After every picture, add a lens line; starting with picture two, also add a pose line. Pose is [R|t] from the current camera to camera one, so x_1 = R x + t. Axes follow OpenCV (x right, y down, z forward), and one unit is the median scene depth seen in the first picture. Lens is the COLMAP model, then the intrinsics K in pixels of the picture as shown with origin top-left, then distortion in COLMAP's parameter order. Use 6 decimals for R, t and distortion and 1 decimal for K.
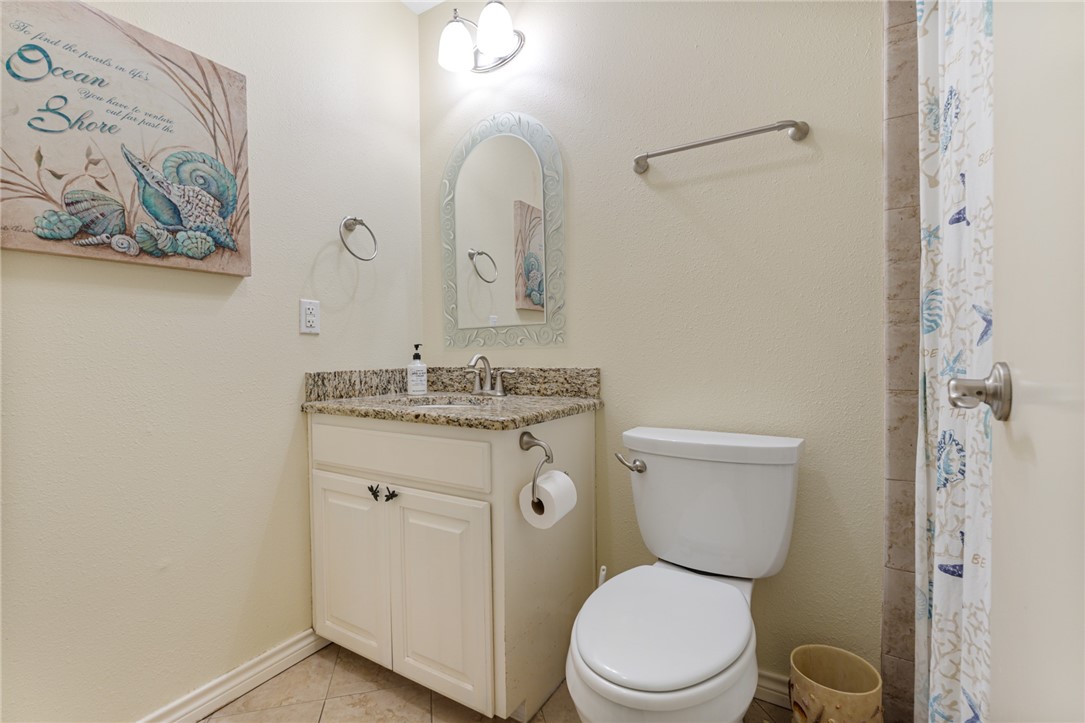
lens RADIAL K [[481.8, 0, 544.1], [0, 481.8, 355.0], [0, 0, 1]] dist [-0.009061, 0.000444]
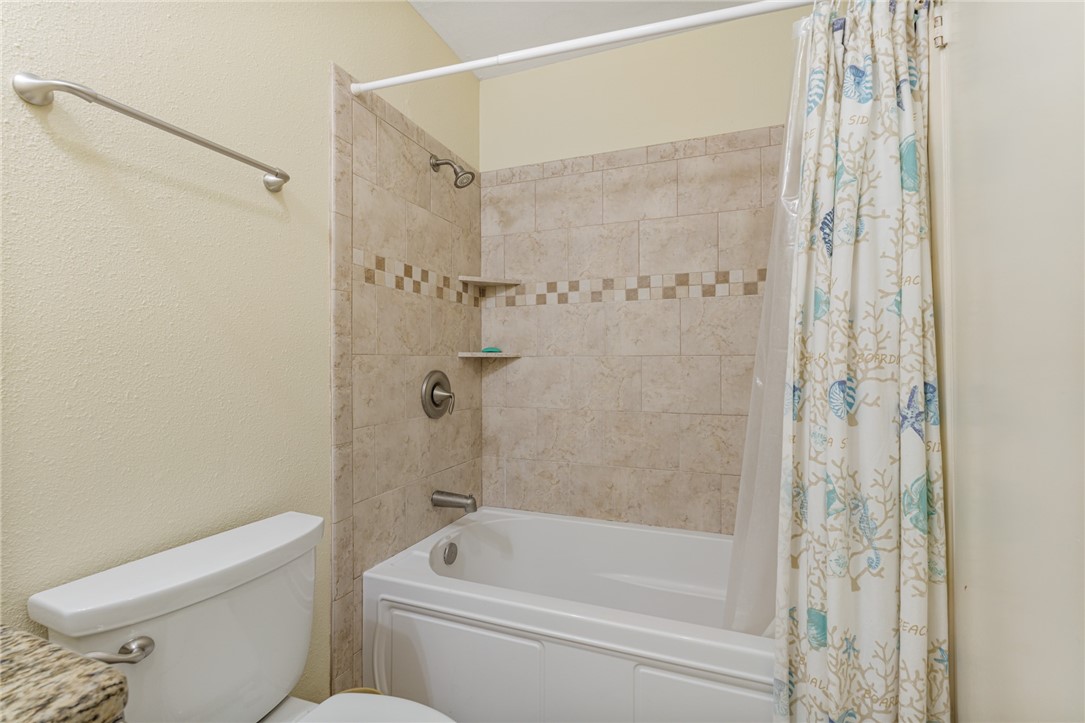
lens RADIAL K [[481.8, 0, 544.1], [0, 481.8, 355.0], [0, 0, 1]] dist [-0.009061, 0.000444]
pose [[-0.175366, 0.024313, 0.984203, -0.511990], [0.013600, 0.999659, -0.022272, -0.111348], [-0.984409, 0.009480, -0.175637, 0.703715]]
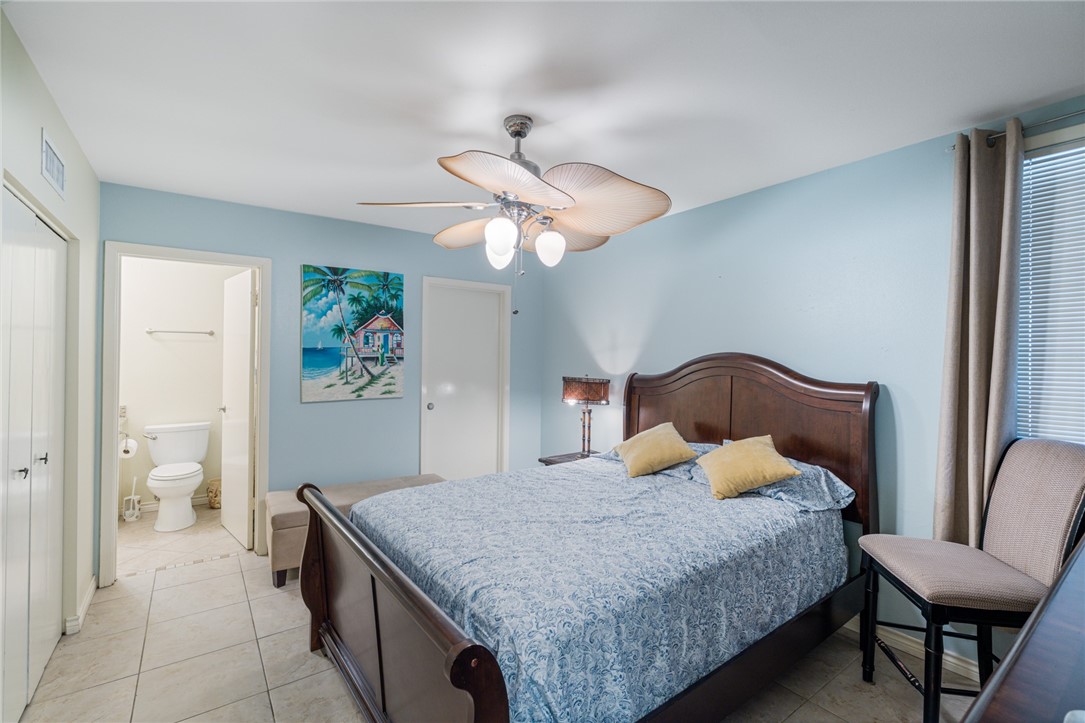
lens RADIAL K [[481.8, 0, 544.1], [0, 481.8, 355.0], [0, 0, 1]] dist [-0.009061, 0.000444]
pose [[0.384732, 0.021778, 0.922772, -1.844134], [0.003995, 0.999673, -0.025259, -0.228127], [-0.923020, 0.013404, 0.384519, -2.713529]]
